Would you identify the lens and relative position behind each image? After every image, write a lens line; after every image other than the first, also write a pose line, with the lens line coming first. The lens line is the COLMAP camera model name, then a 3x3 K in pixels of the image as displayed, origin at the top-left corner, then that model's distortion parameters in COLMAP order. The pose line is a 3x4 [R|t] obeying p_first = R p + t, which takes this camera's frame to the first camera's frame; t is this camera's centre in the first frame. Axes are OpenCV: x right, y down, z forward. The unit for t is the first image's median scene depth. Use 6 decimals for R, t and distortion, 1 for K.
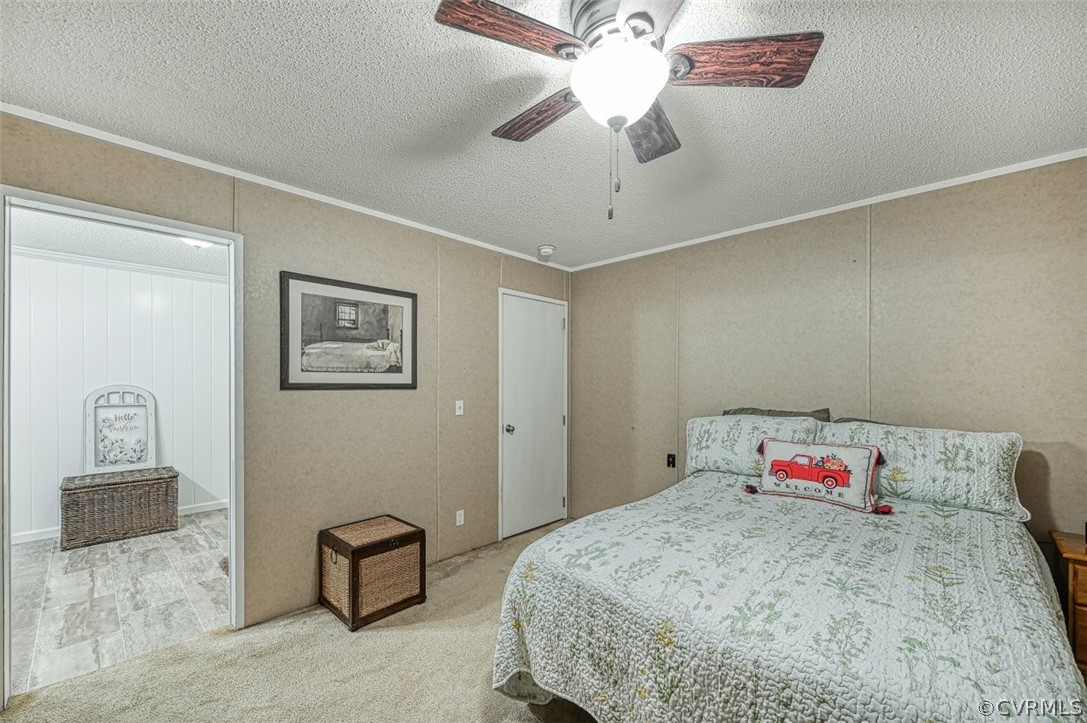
lens RADIAL K [[440.4, 0, 556.9], [0, 440.4, 387.1], [0, 0, 1]] dist [-0.000800, -0.000258]
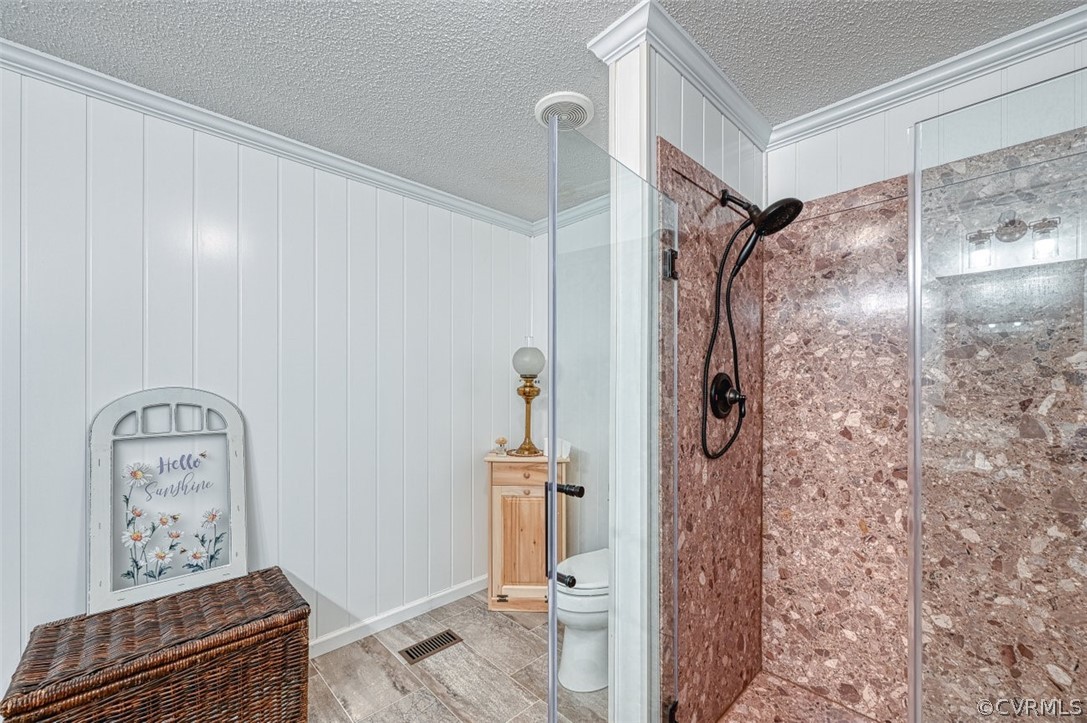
lens RADIAL K [[440.4, 0, 556.9], [0, 440.4, 387.1], [0, 0, 1]] dist [-0.000800, -0.000258]
pose [[0.998884, -0.001337, -0.047202, -0.705210], [0.001188, 0.999994, -0.003181, -0.004682], [0.047206, 0.003122, 0.998880, 0.696374]]
